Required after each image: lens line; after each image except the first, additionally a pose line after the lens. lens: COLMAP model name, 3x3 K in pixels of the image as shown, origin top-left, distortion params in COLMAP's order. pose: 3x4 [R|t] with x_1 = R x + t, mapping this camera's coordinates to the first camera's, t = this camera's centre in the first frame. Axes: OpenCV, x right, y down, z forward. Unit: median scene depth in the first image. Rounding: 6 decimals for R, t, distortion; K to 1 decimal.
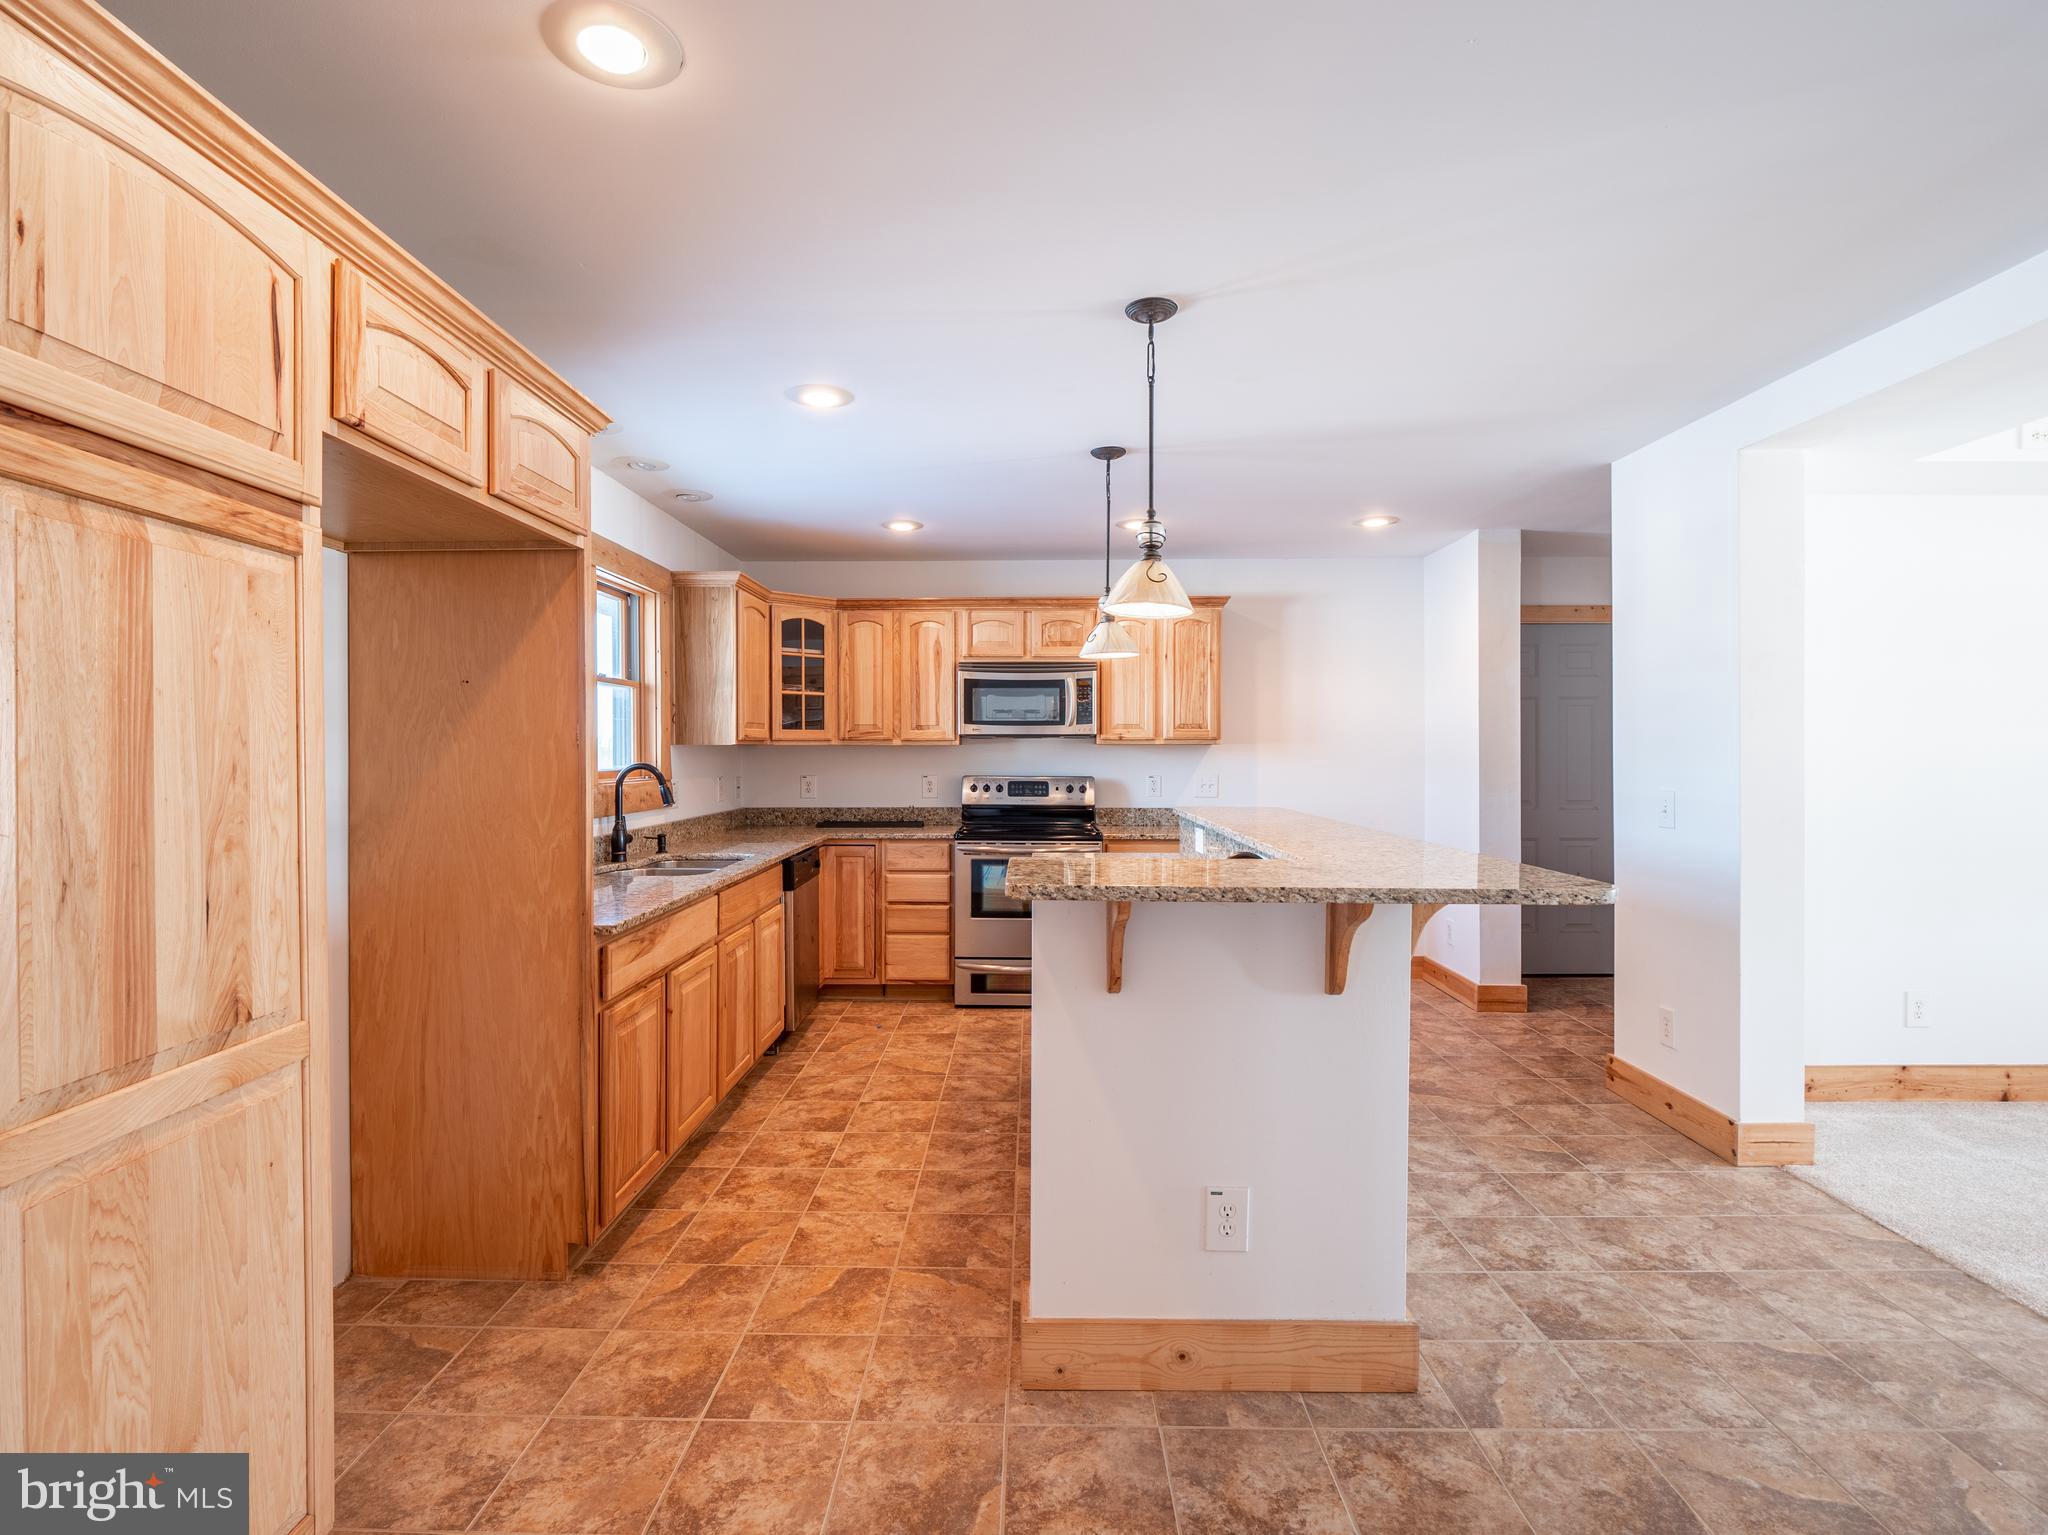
lens RADIAL K [[996.2, 0, 1013.6], [0, 996.2, 763.8], [0, 0, 1]] dist [-0.014889, -0.000421]
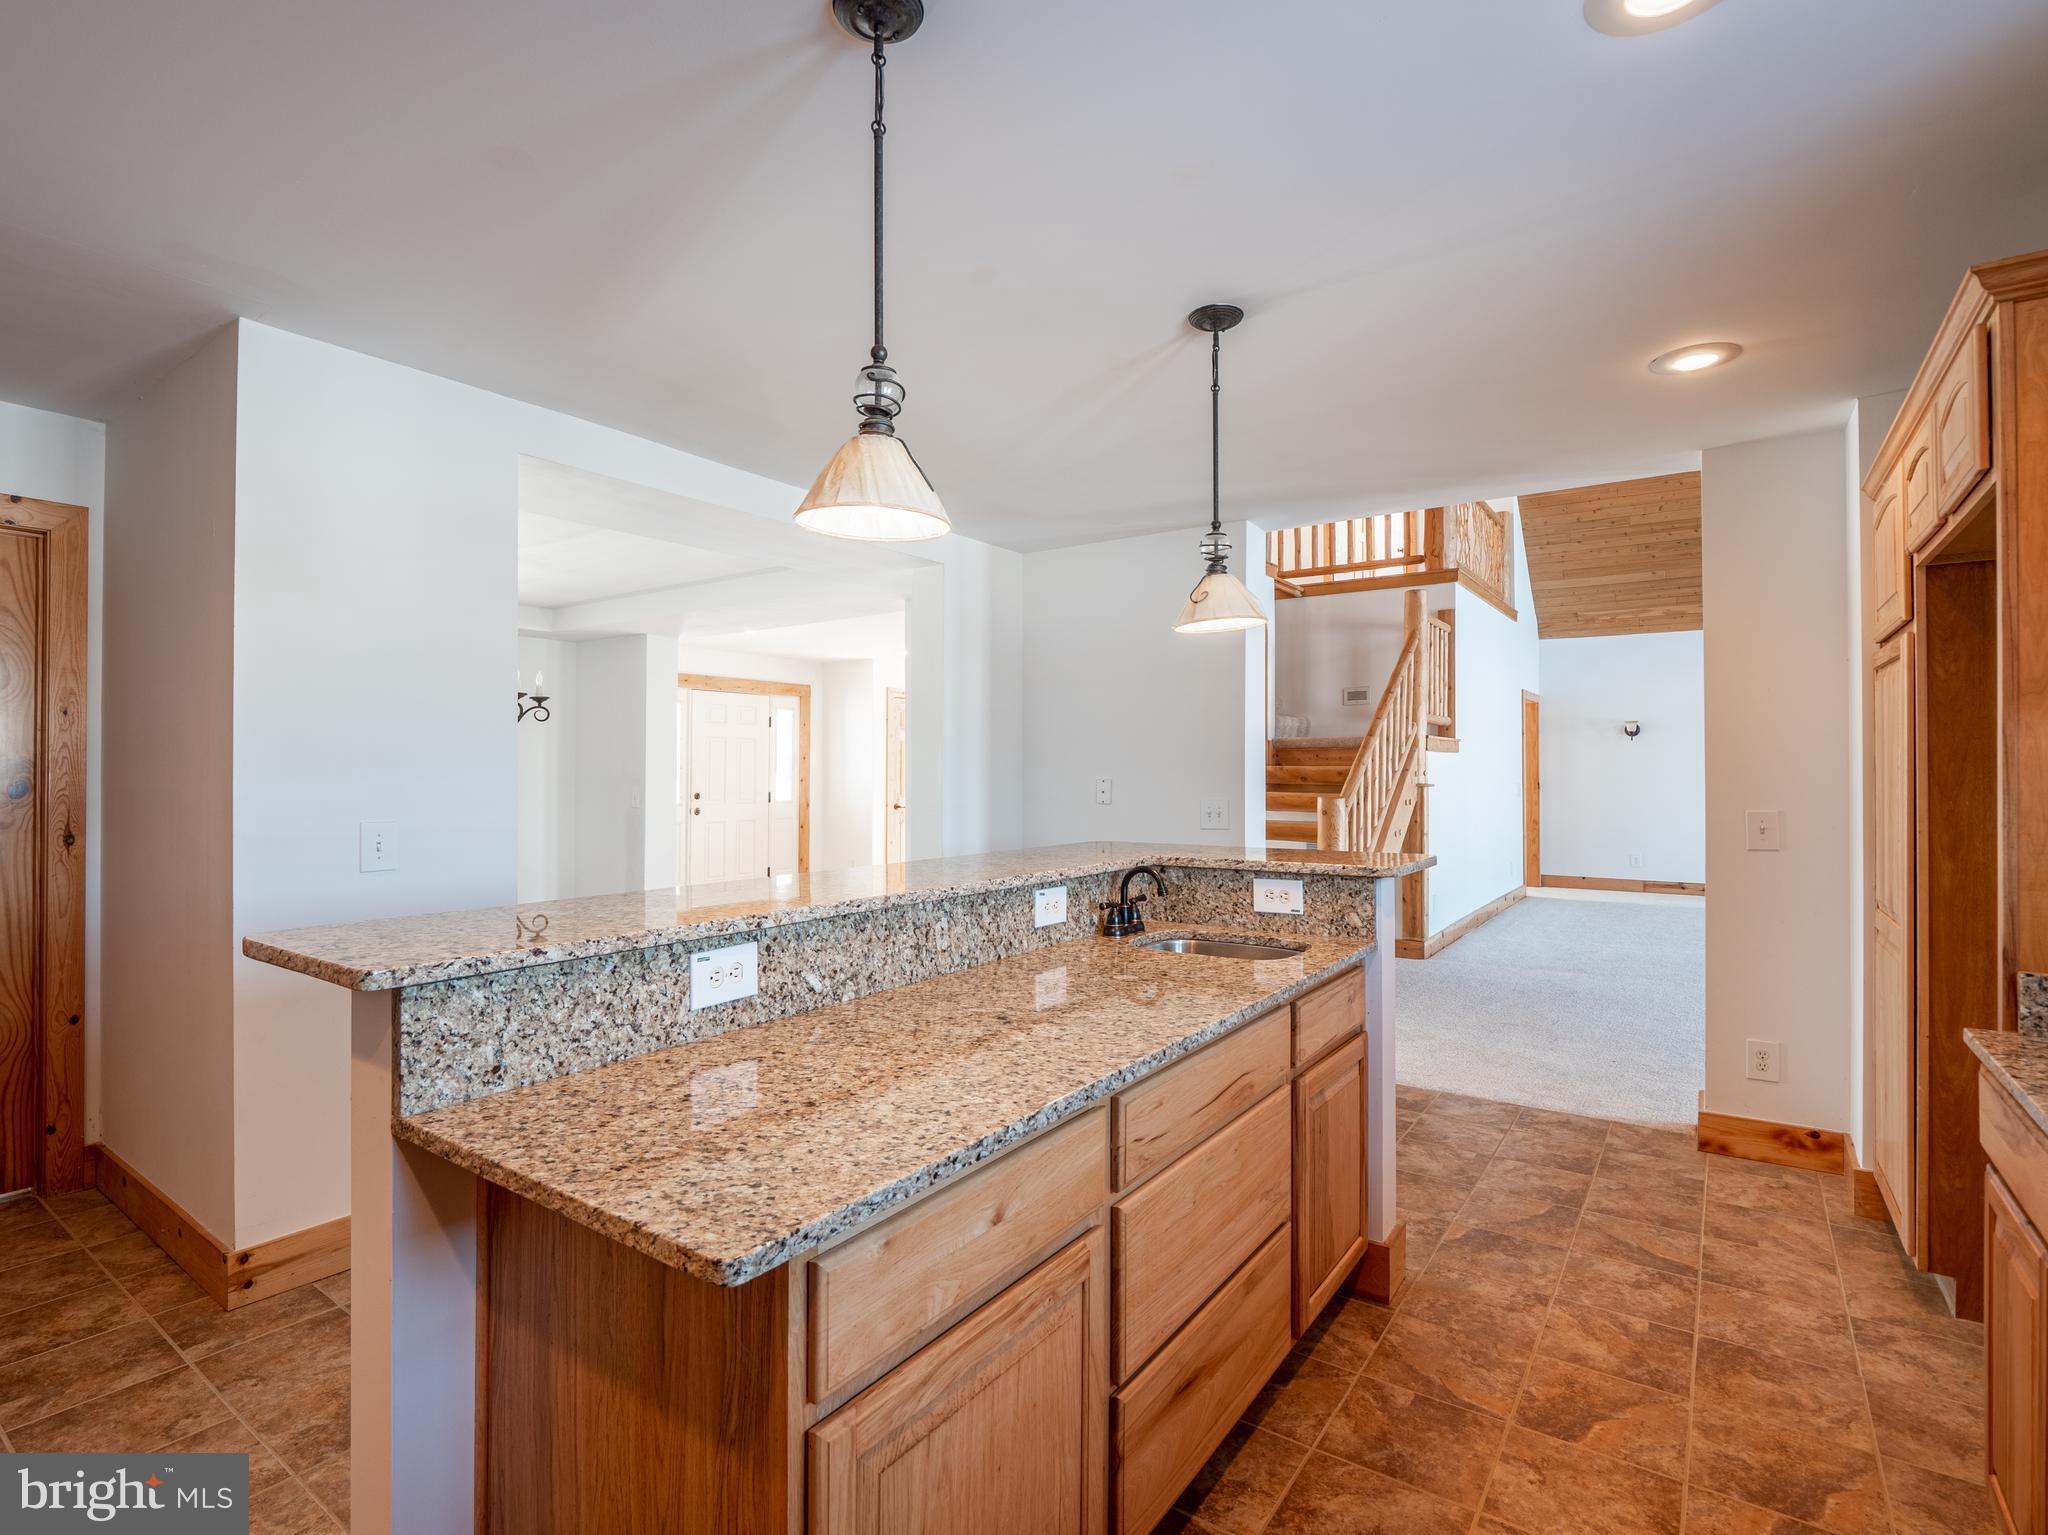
lens RADIAL K [[1000.3, 0, 1014.2], [0, 1000.3, 760.7], [0, 0, 1]] dist [-0.014083, -0.001179]
pose [[-0.823867, 0.005036, 0.566761, -0.120229], [0.007566, 0.999969, 0.002113, -0.012249], [-0.566733, 0.006029, -0.823880, 0.920566]]
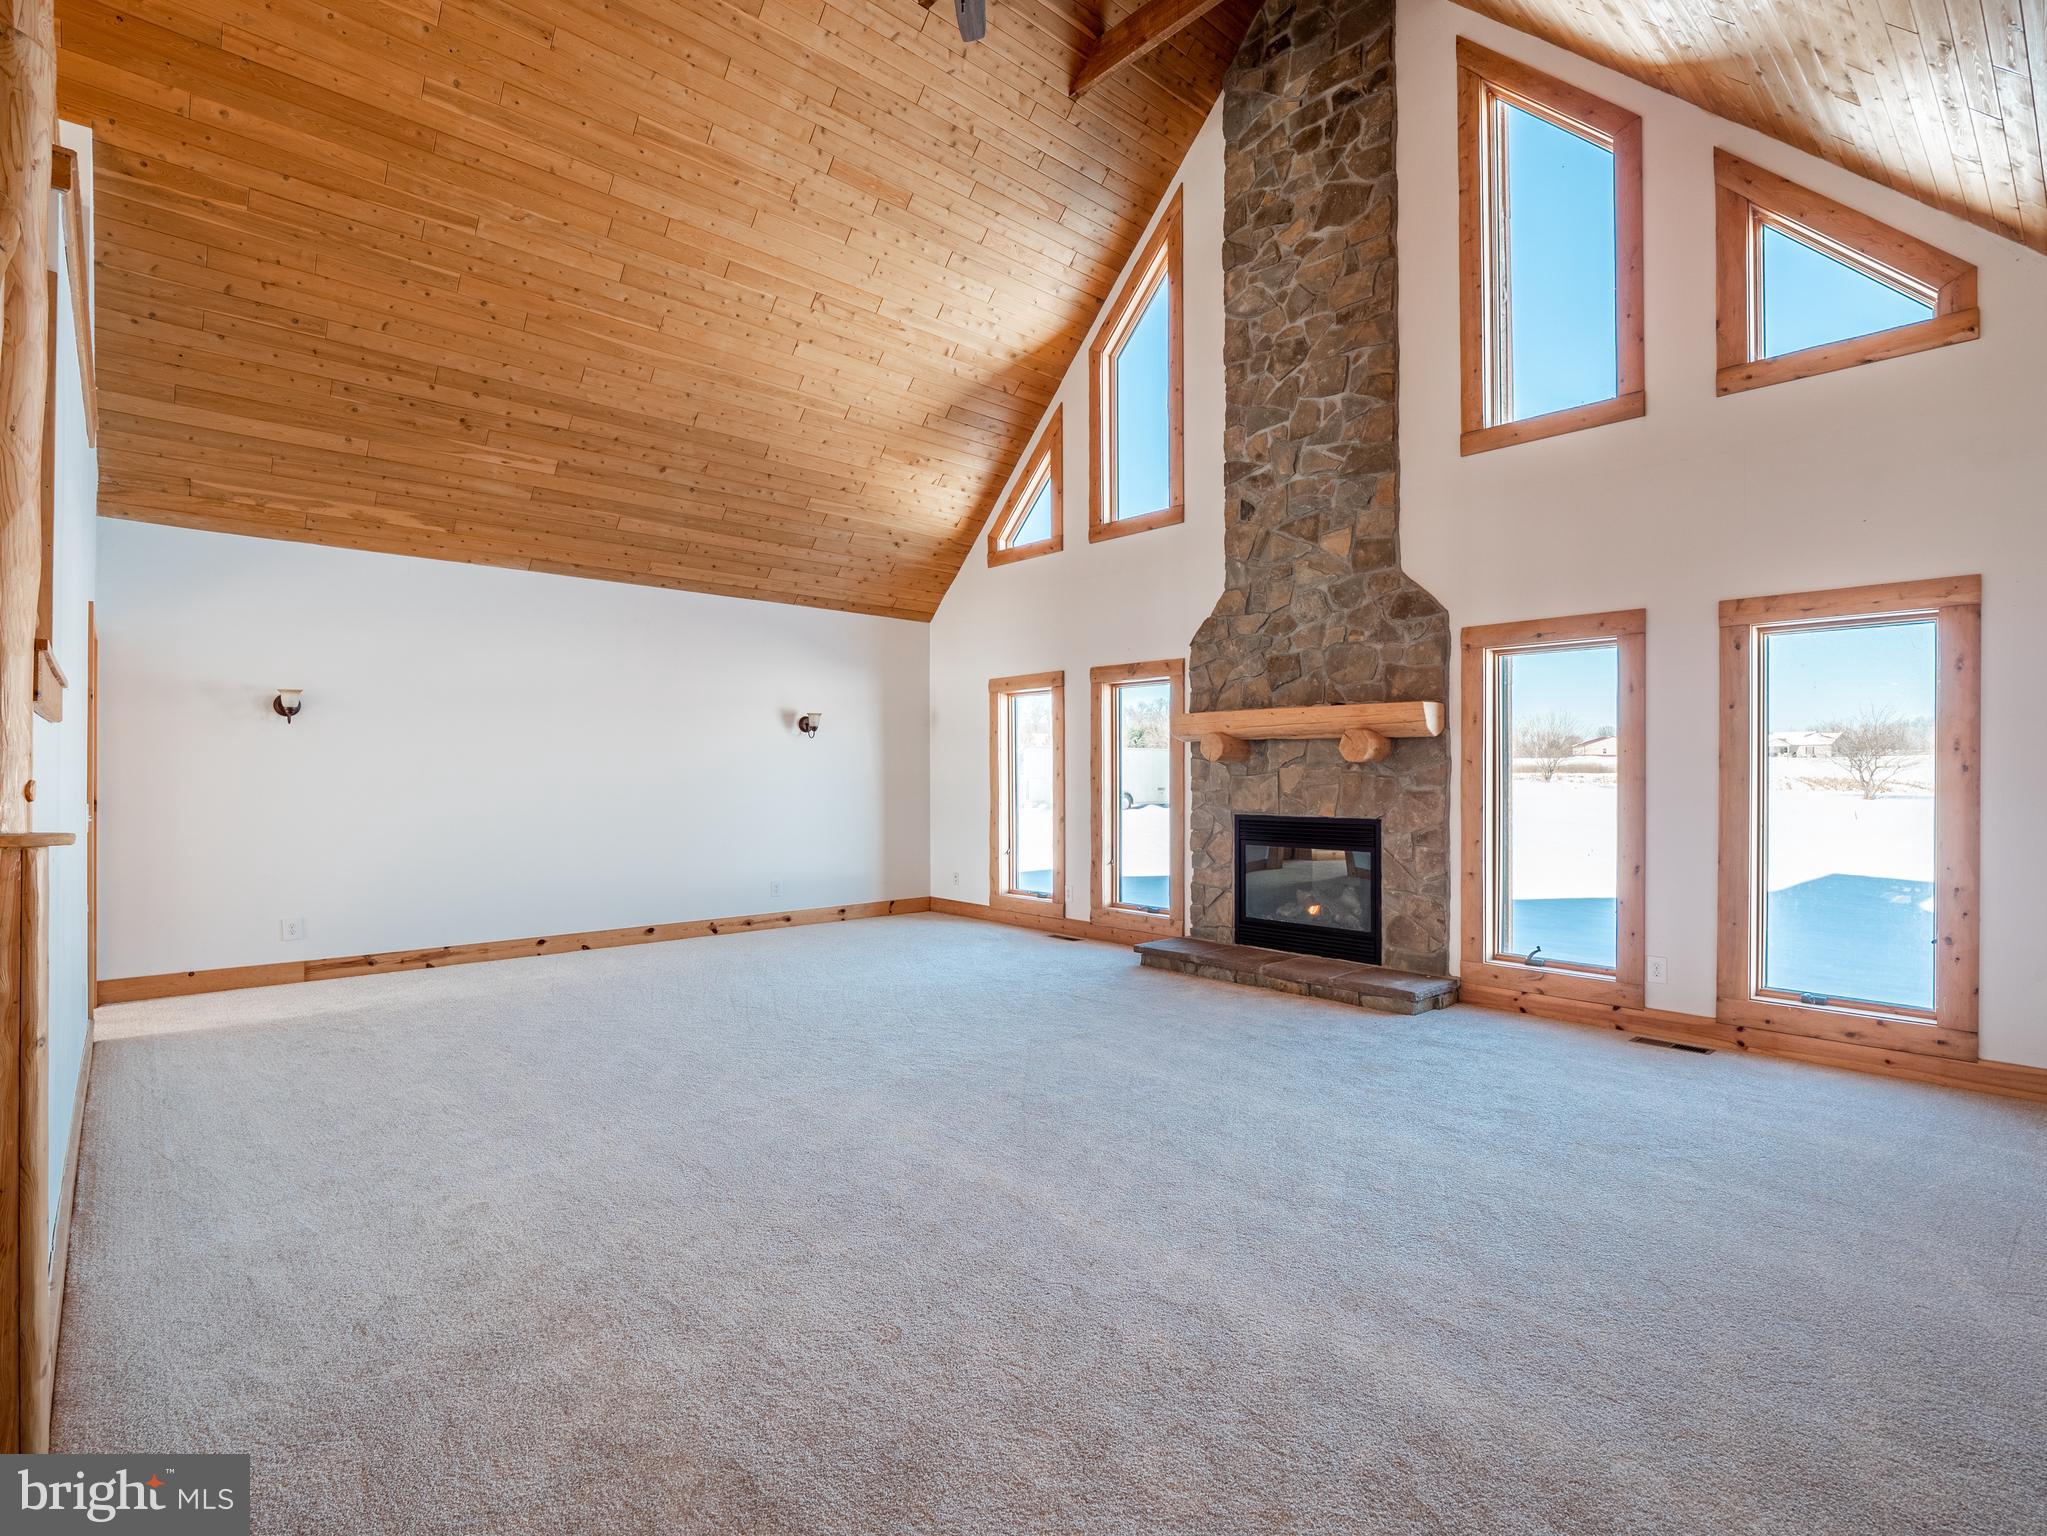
lens RADIAL K [[999.8, 0, 1013.7], [0, 999.8, 761.2], [0, 0, 1]] dist [-0.014083, -0.001179]
pose [[-0.732150, -0.008053, -0.681096, 0.166922], [-0.008705, 0.999959, -0.002465, 0.000787], [0.681088, 0.004124, -0.732190, -0.043684]]
